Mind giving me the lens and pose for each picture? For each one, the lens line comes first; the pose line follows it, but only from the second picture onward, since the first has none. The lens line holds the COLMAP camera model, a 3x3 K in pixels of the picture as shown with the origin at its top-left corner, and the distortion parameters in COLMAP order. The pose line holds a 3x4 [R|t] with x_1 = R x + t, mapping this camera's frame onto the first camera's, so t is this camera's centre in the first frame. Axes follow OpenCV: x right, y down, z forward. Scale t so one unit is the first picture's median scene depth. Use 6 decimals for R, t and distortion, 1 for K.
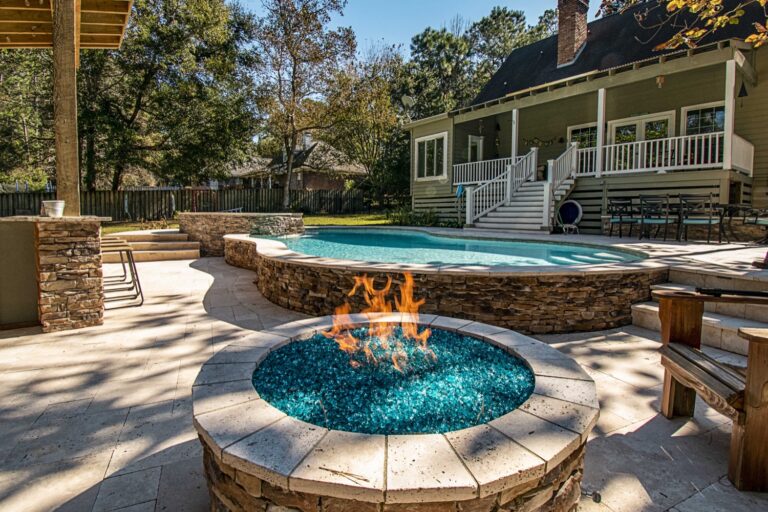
lens RADIAL K [[388.2, 0, 384.0], [0, 388.2, 244.7], [0, 0, 1]] dist [0.017574, -0.024862]
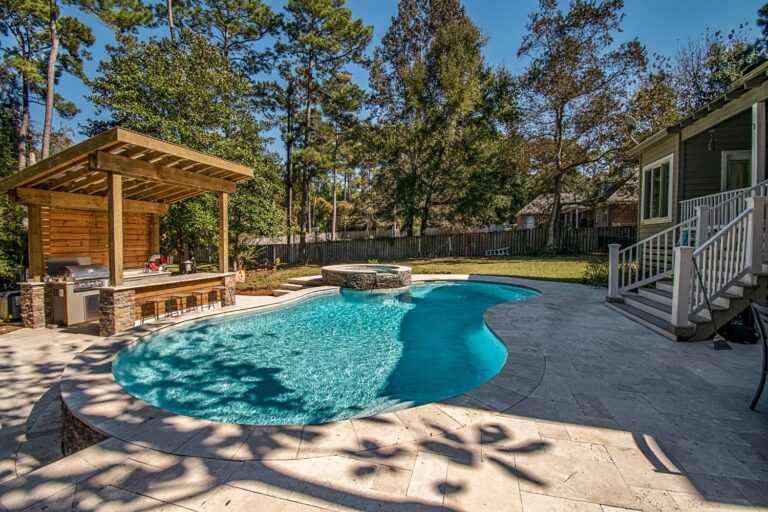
lens RADIAL K [[342.0, 0, 384.0], [0, 342.0, 256.0], [0, 0, 1]] dist [0.012712, -0.021227]
pose [[0.587888, 0.034965, -0.808186, 0.460692], [-0.065815, 0.997821, -0.004705, -0.095035], [0.806260, 0.055957, 0.588908, 0.314413]]
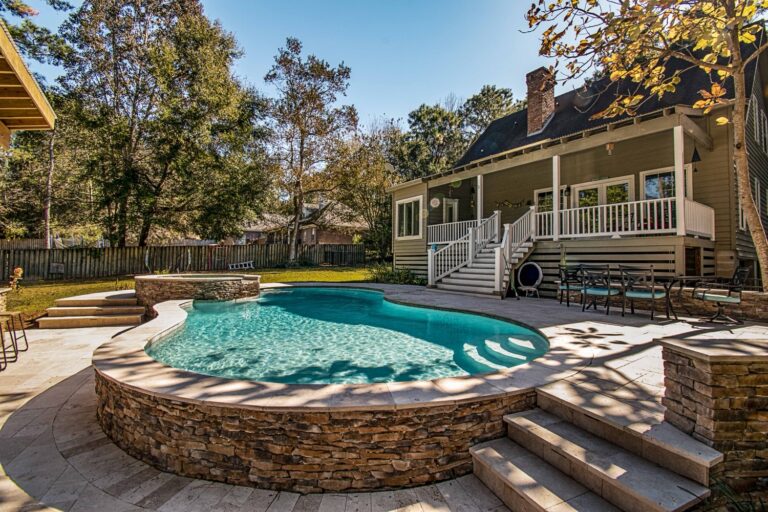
lens RADIAL K [[342.0, 0, 384.0], [0, 342.0, 256.0], [0, 0, 1]] dist [0.012712, -0.021227]
pose [[0.998365, 0.003233, -0.057063, 0.144570], [-0.008588, 0.995550, -0.093847, -0.042502], [0.056505, 0.094184, 0.993950, 0.085245]]
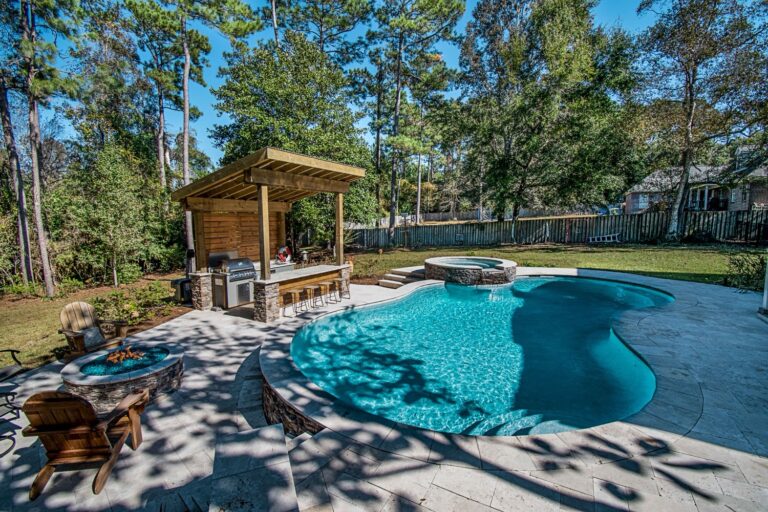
lens RADIAL K [[351.7, 0, 386.2], [0, 351.7, 250.5], [0, 0, 1]] dist [0.013671, -0.012435]
pose [[0.398692, 0.073741, -0.914115, 0.473750], [-0.068467, 0.996374, 0.050515, -0.126245], [0.914525, 0.042447, 0.402295, 0.230246]]
